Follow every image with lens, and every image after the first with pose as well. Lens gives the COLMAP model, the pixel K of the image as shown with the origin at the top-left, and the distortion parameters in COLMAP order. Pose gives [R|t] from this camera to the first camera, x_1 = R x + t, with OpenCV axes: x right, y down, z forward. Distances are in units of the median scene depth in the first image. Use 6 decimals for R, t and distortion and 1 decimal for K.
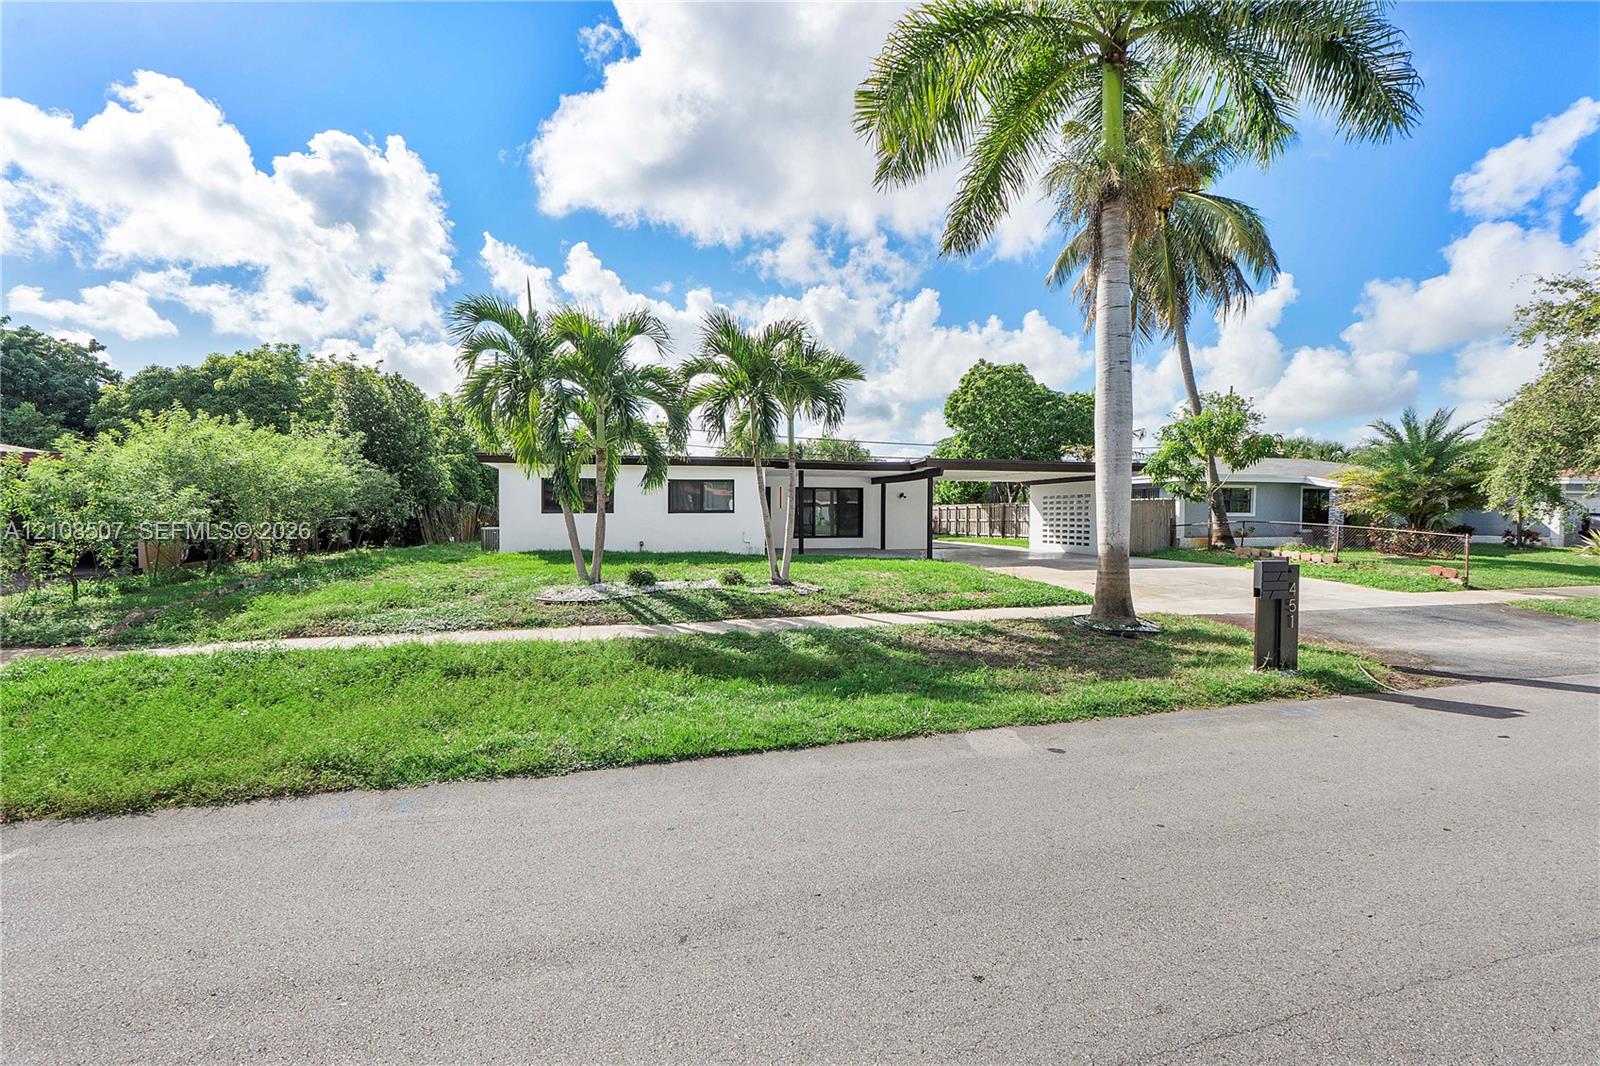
lens RADIAL K [[692.6, 0, 799.3], [0, 692.6, 517.2], [0, 0, 1]] dist [0.038864, -0.019771]
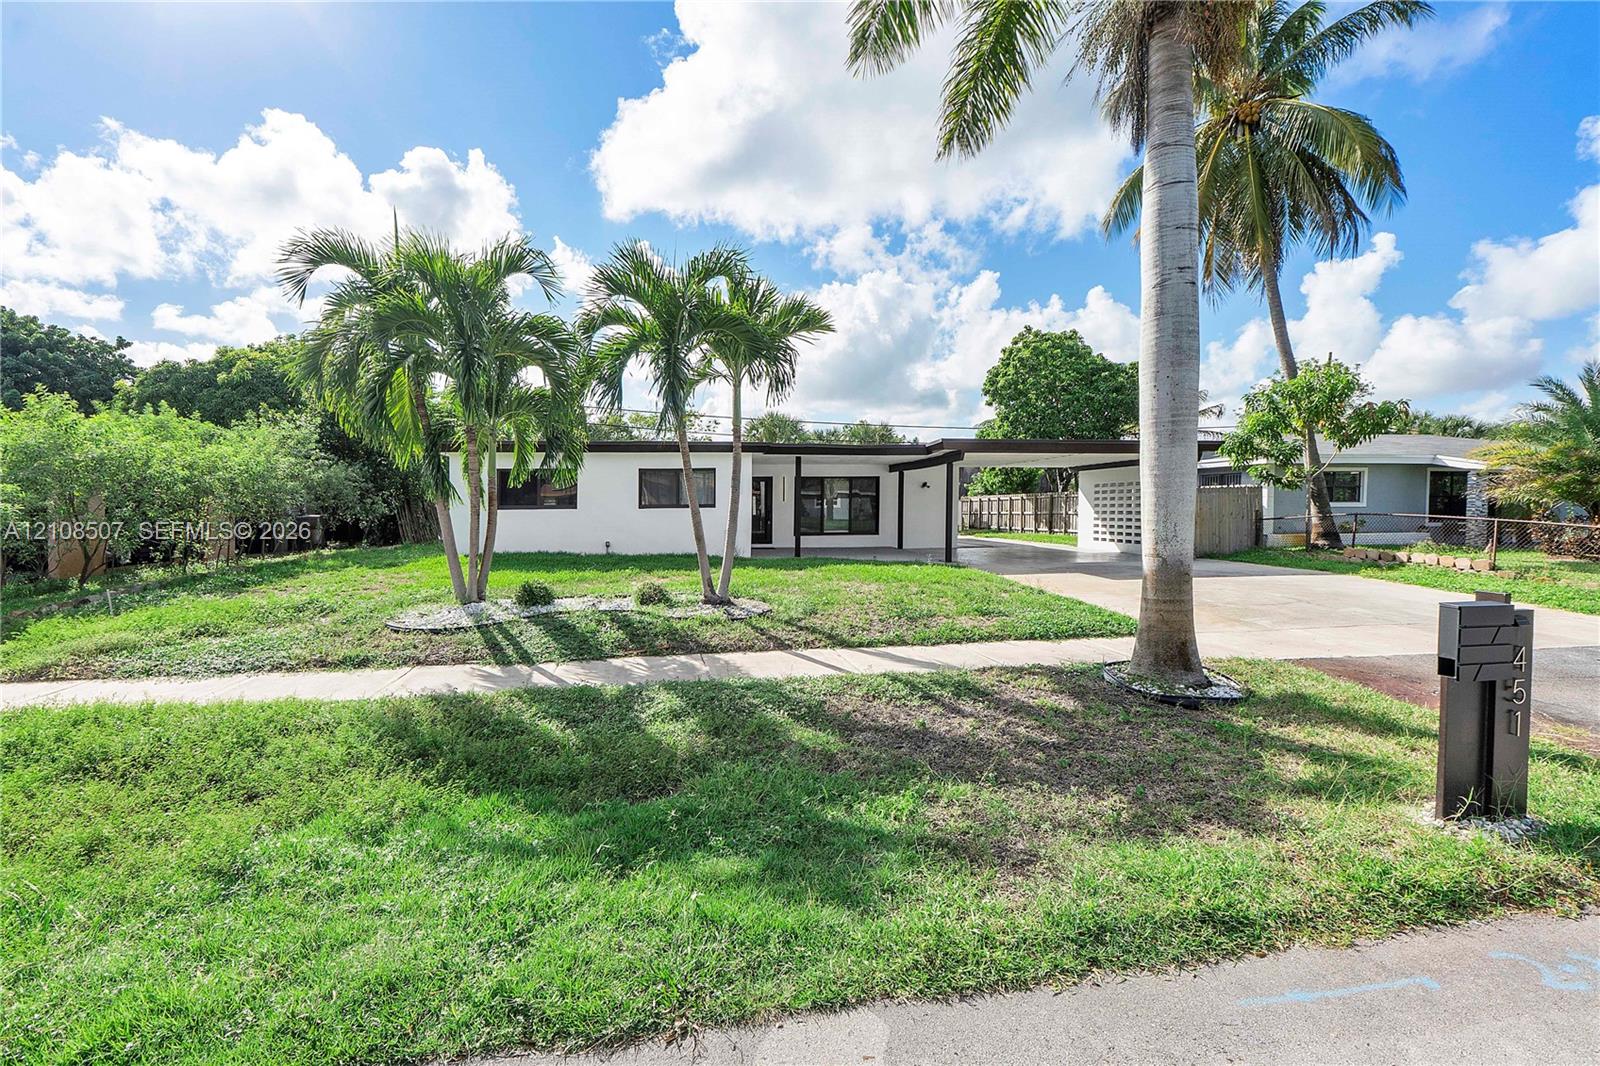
lens RADIAL K [[692.6, 0, 799.3], [0, 692.6, 517.2], [0, 0, 1]] dist [0.038864, -0.019771]
pose [[0.996316, -0.006069, -0.085542, 0.081518], [0.007066, 0.999910, 0.011364, -0.003197], [0.085465, -0.011926, 0.996270, 0.159697]]
